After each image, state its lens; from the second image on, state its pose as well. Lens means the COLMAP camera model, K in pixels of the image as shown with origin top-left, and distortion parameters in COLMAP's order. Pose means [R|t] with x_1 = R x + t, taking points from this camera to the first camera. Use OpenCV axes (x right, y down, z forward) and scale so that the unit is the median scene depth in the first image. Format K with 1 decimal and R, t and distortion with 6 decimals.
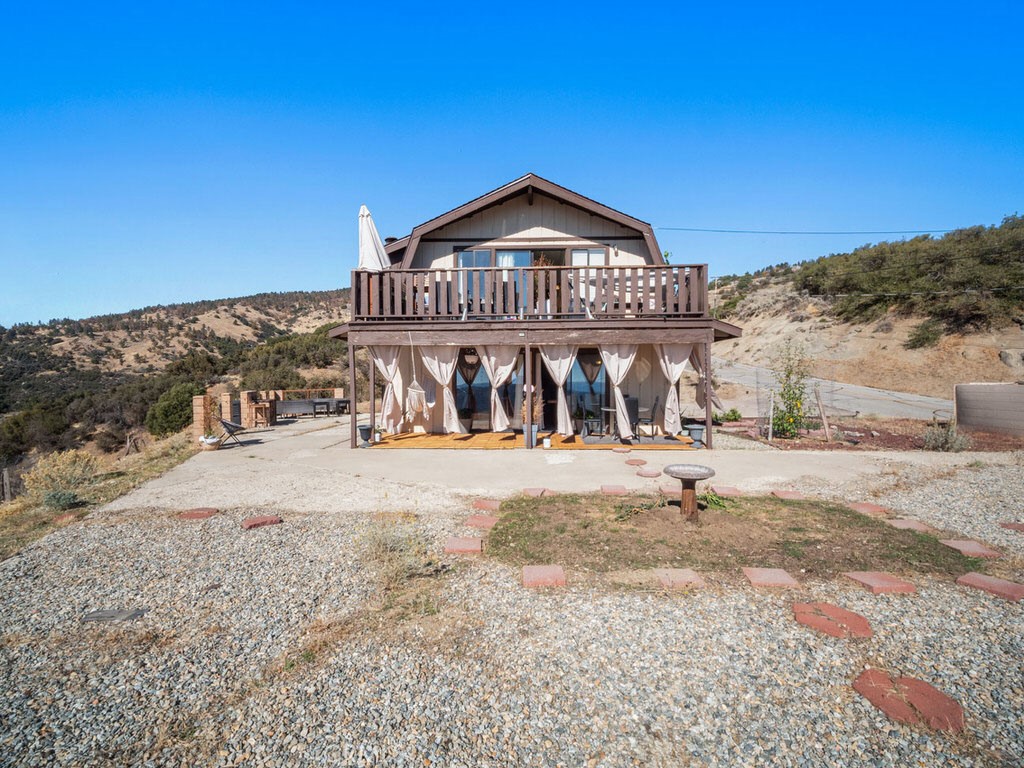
lens RADIAL K [[442.2, 0, 512.0], [0, 442.2, 403.4], [0, 0, 1]] dist [-0.003568, -0.000122]
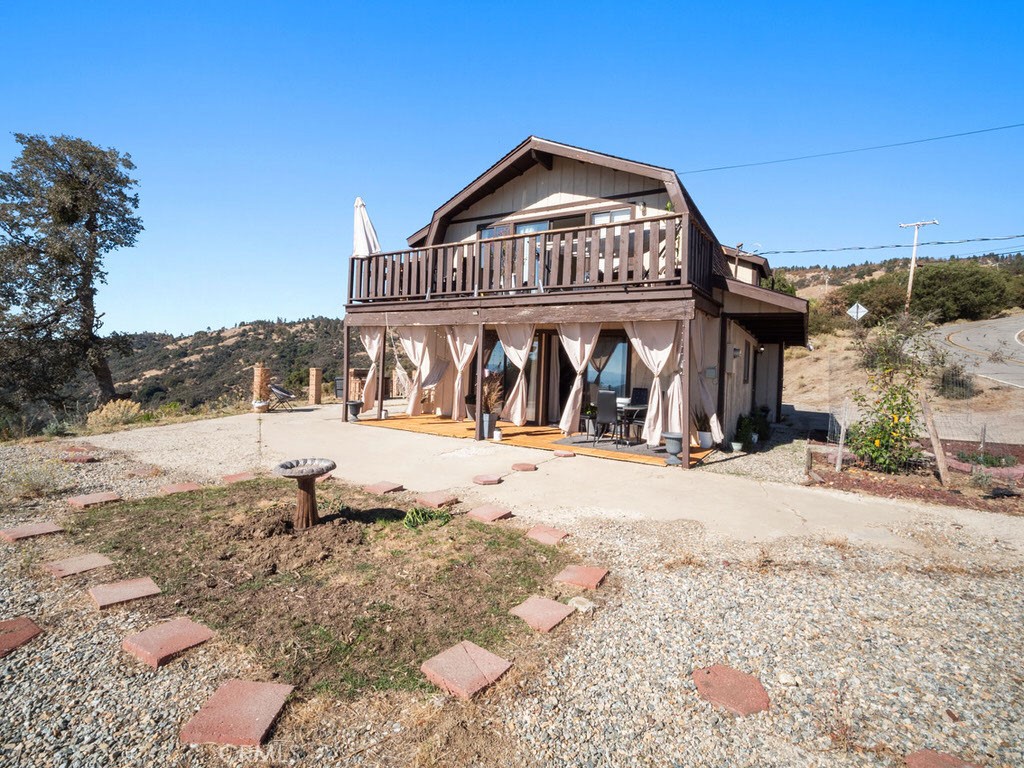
lens RADIAL K [[464.0, 0, 503.6], [0, 464.0, 373.9], [0, 0, 1]] dist [-0.016874, -0.000092]
pose [[0.881881, 0.041990, -0.469598, 0.434143], [-0.060484, 0.997872, -0.024360, -0.008888], [0.467576, 0.049886, 0.882544, 0.155816]]
